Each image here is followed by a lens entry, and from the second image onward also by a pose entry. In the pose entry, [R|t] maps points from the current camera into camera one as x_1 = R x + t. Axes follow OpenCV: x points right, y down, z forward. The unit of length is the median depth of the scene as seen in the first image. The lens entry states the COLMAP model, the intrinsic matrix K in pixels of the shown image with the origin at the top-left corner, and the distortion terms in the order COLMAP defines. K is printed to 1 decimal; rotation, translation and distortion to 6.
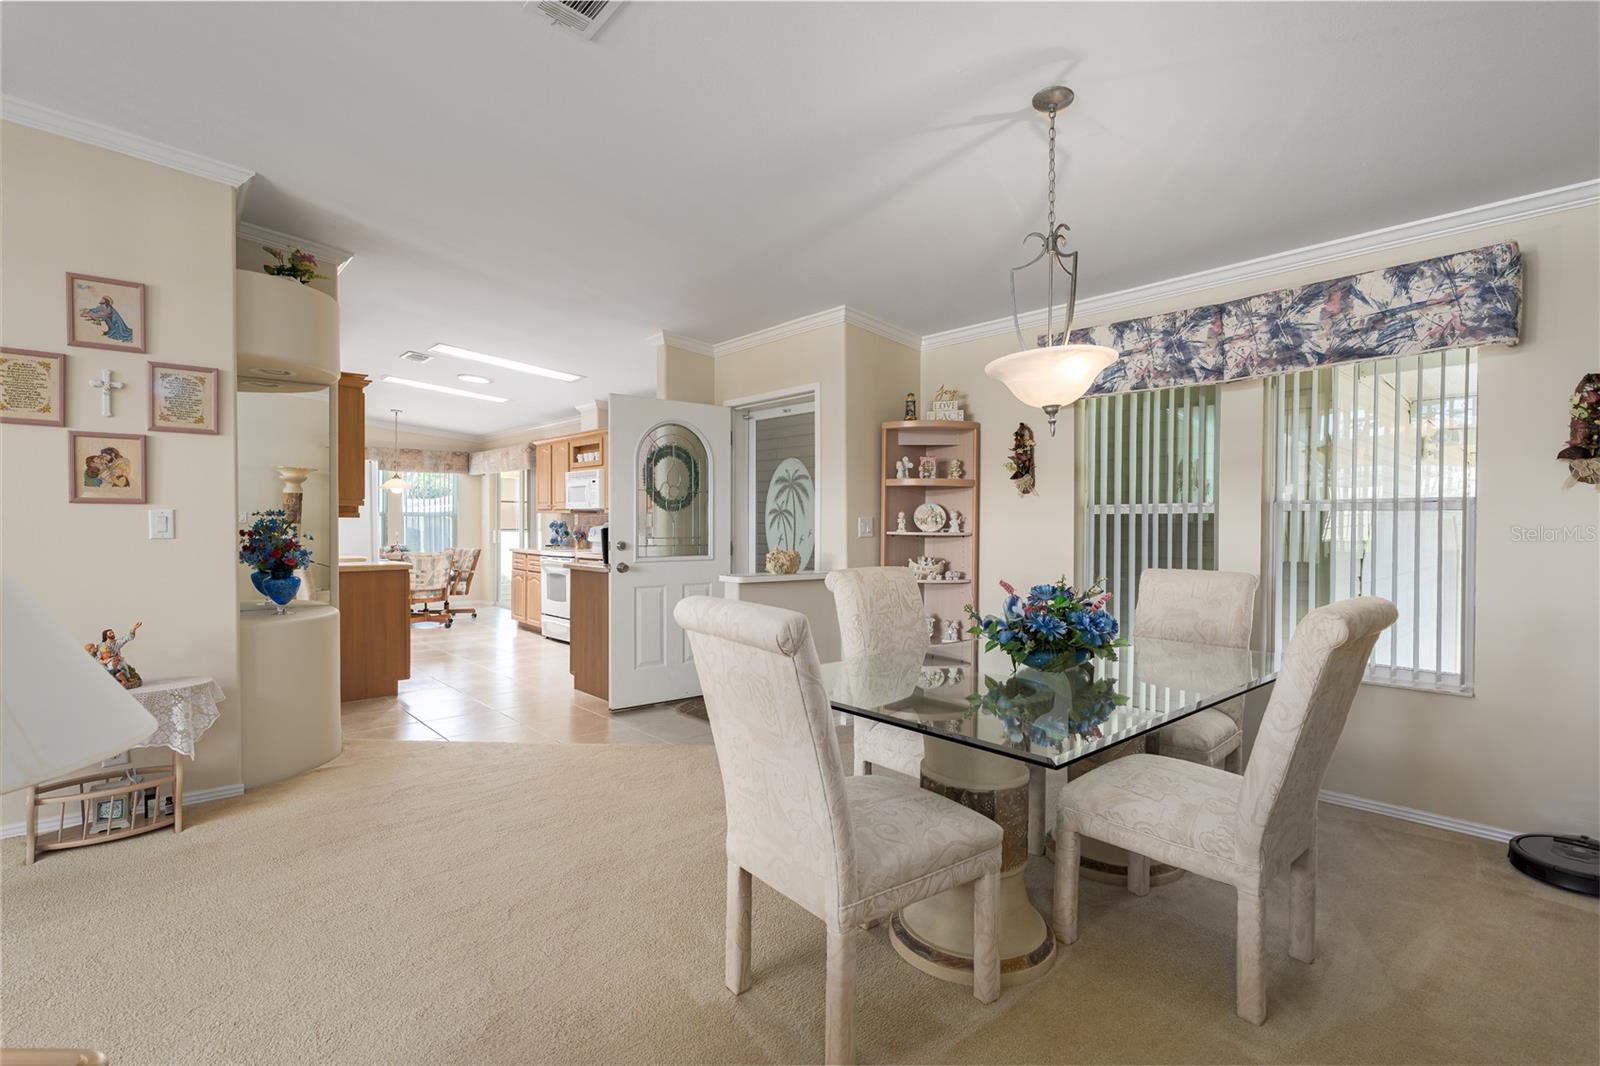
lens RADIAL K [[762.2, 0, 800.0], [0, 762.2, 533.0], [0, 0, 1]] dist [0.001233, 0.000032]
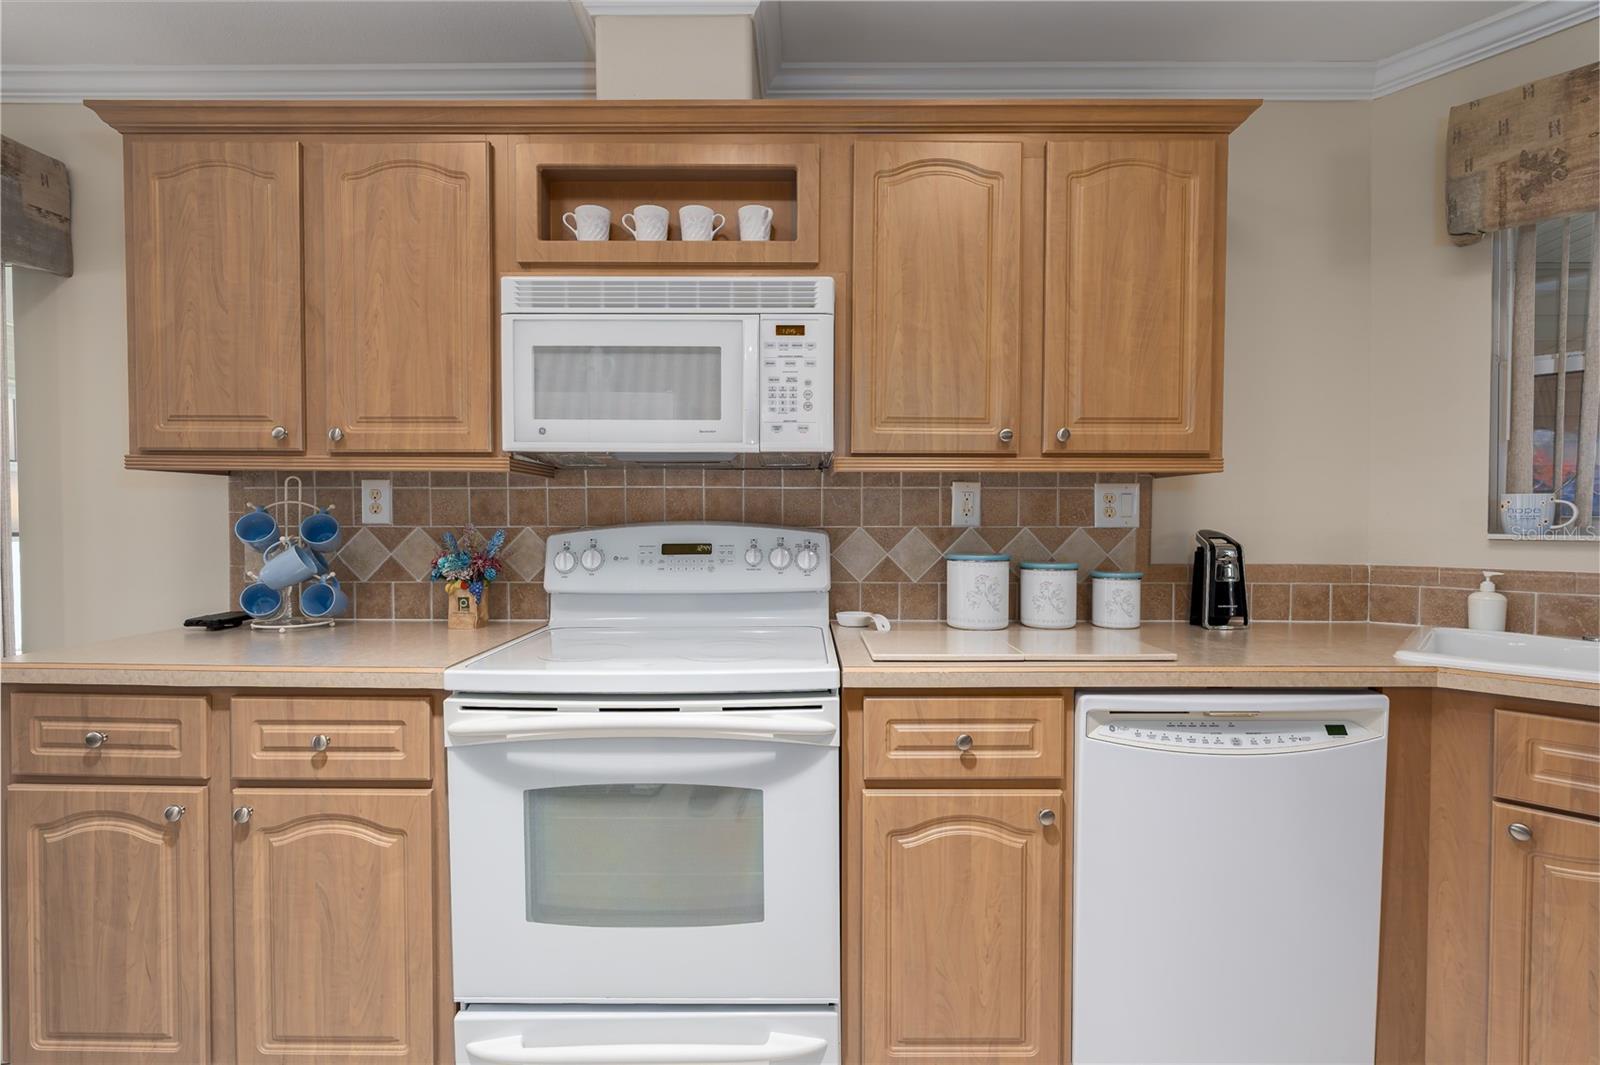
lens RADIAL K [[724.0, 0, 800.0], [0, 724.0, 532.5], [0, 0, 1]] dist [-0.002849, -0.000331]
pose [[0.665807, -0.018429, 0.745896, -0.370612], [0.012520, 0.999830, 0.013527, -0.009297], [-0.746019, 0.000332, 0.665925, 0.740152]]
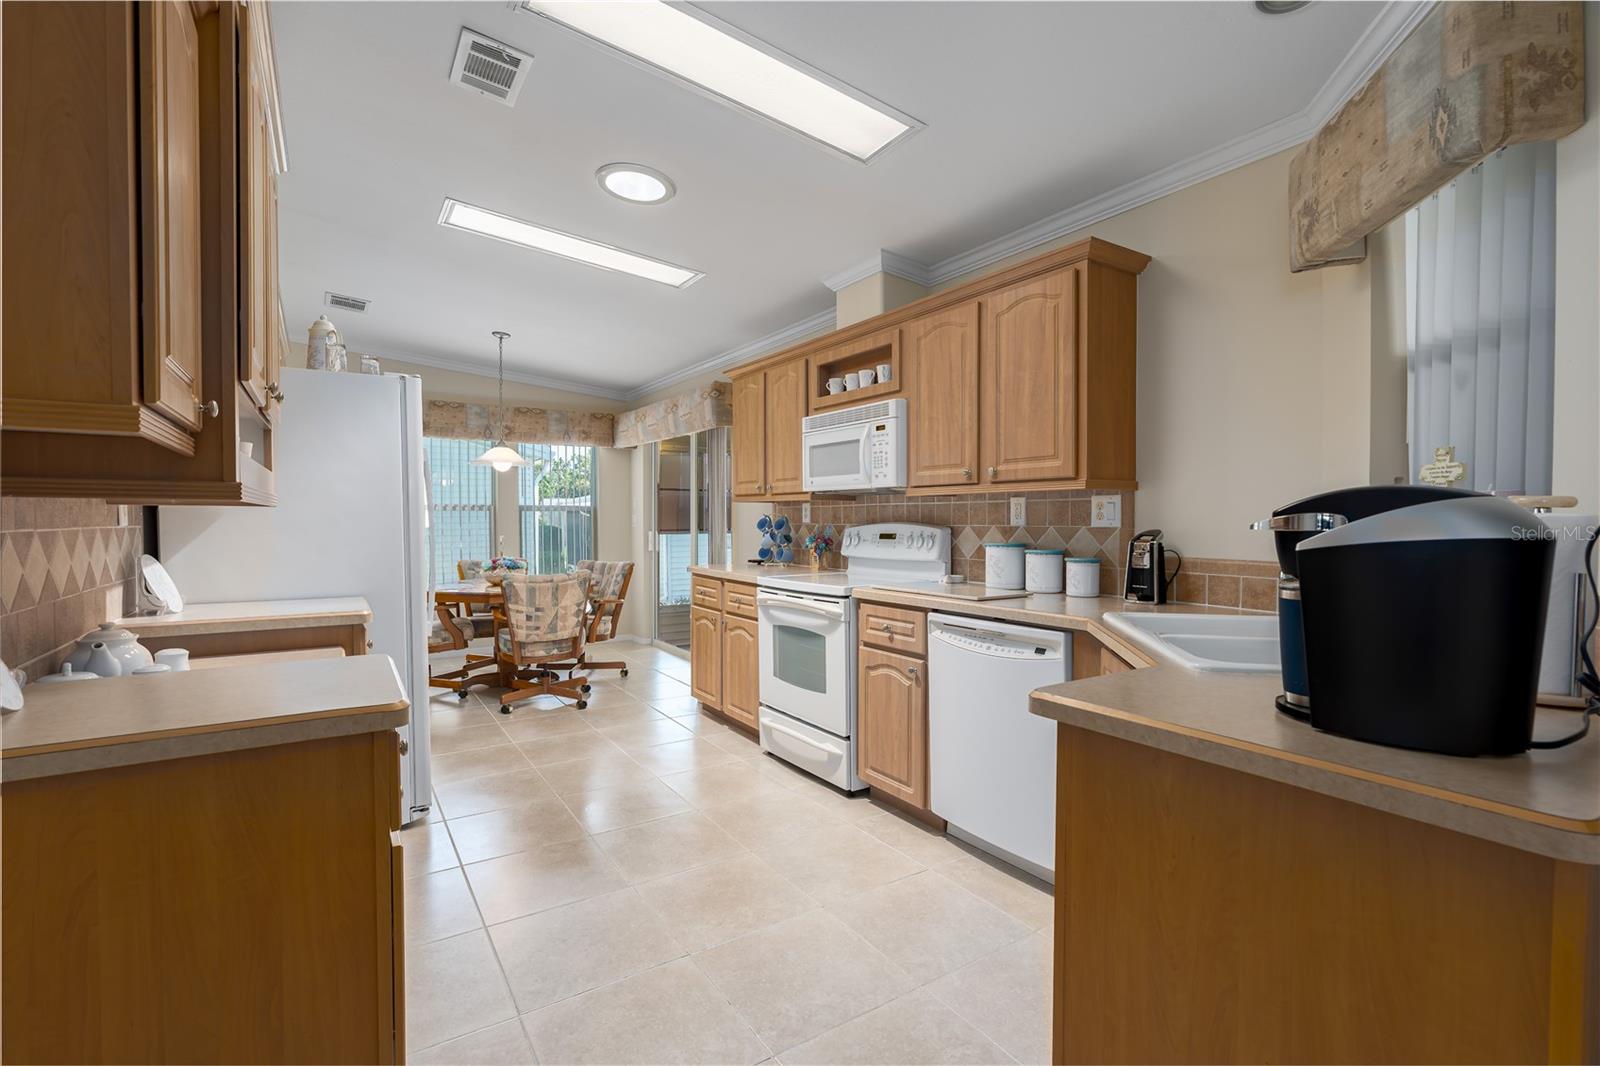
lens RADIAL K [[742.5, 0, 800.0], [0, 742.5, 533.0], [0, 0, 1]] dist [-0.002271, -0.000169]
pose [[0.987885, -0.000420, -0.155185, -0.215592], [0.000817, 0.999997, 0.002492, -0.004963], [0.155184, -0.002588, 0.987882, 0.479233]]
